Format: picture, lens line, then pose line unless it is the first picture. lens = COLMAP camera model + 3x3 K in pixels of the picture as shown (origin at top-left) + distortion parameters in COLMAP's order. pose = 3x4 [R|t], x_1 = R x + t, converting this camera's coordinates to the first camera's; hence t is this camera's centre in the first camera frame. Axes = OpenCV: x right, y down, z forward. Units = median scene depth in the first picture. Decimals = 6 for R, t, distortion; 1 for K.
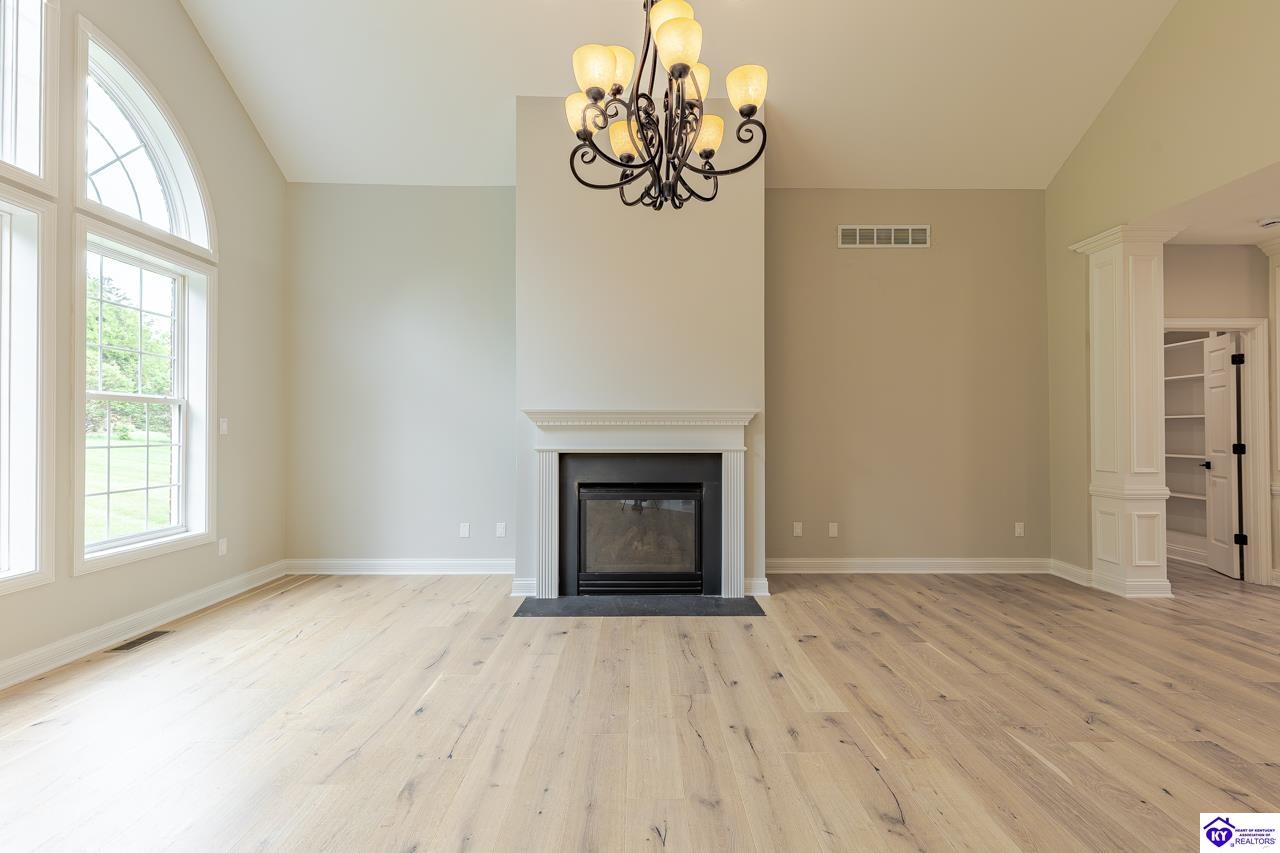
lens RADIAL K [[575.9, 0, 647.8], [0, 575.9, 426.5], [0, 0, 1]] dist [0.006332, -0.000197]
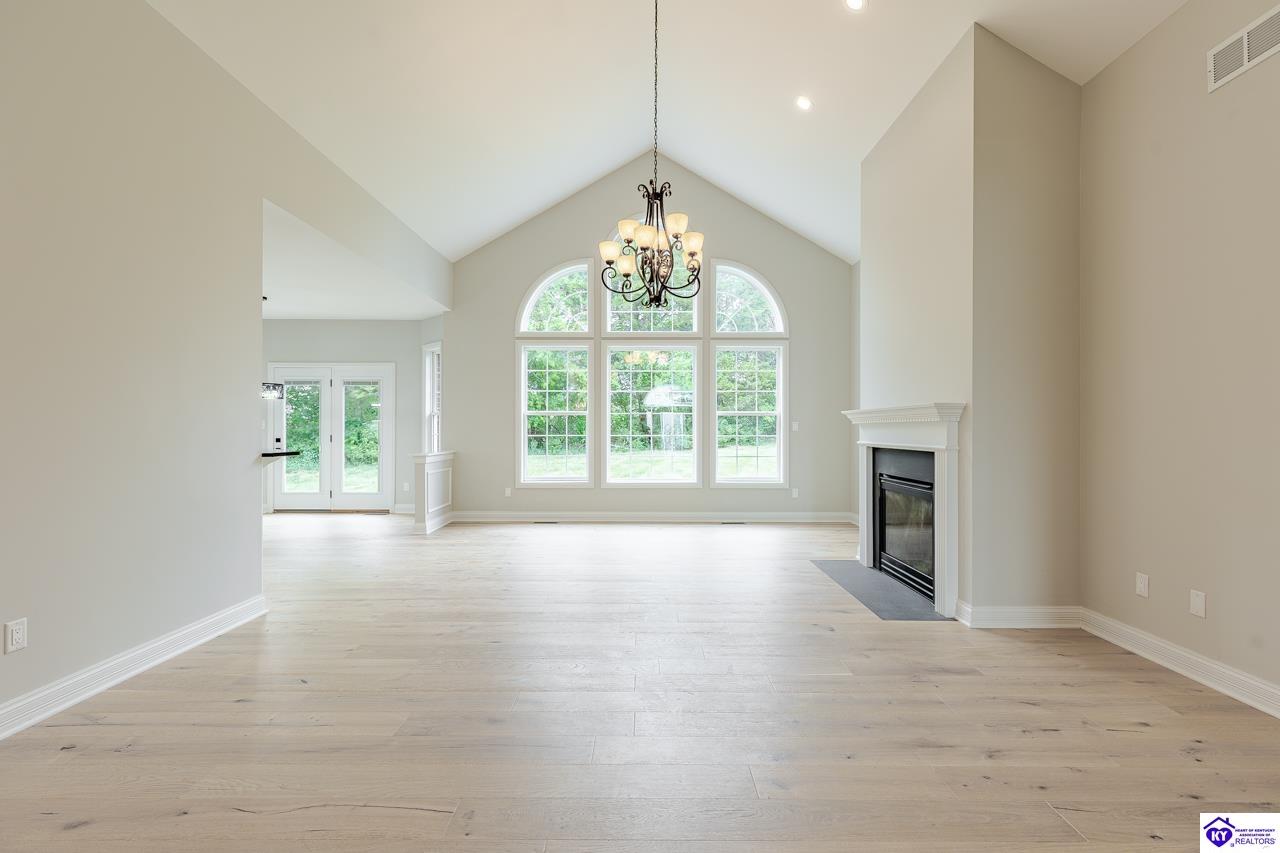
lens RADIAL K [[575.9, 0, 647.8], [0, 575.9, 426.5], [0, 0, 1]] dist [0.006332, -0.000197]
pose [[-0.017010, -0.006471, -0.999834, 1.055611], [0.008265, 0.999944, -0.006613, 0.008081], [0.999821, -0.008376, -0.016955, 0.560243]]
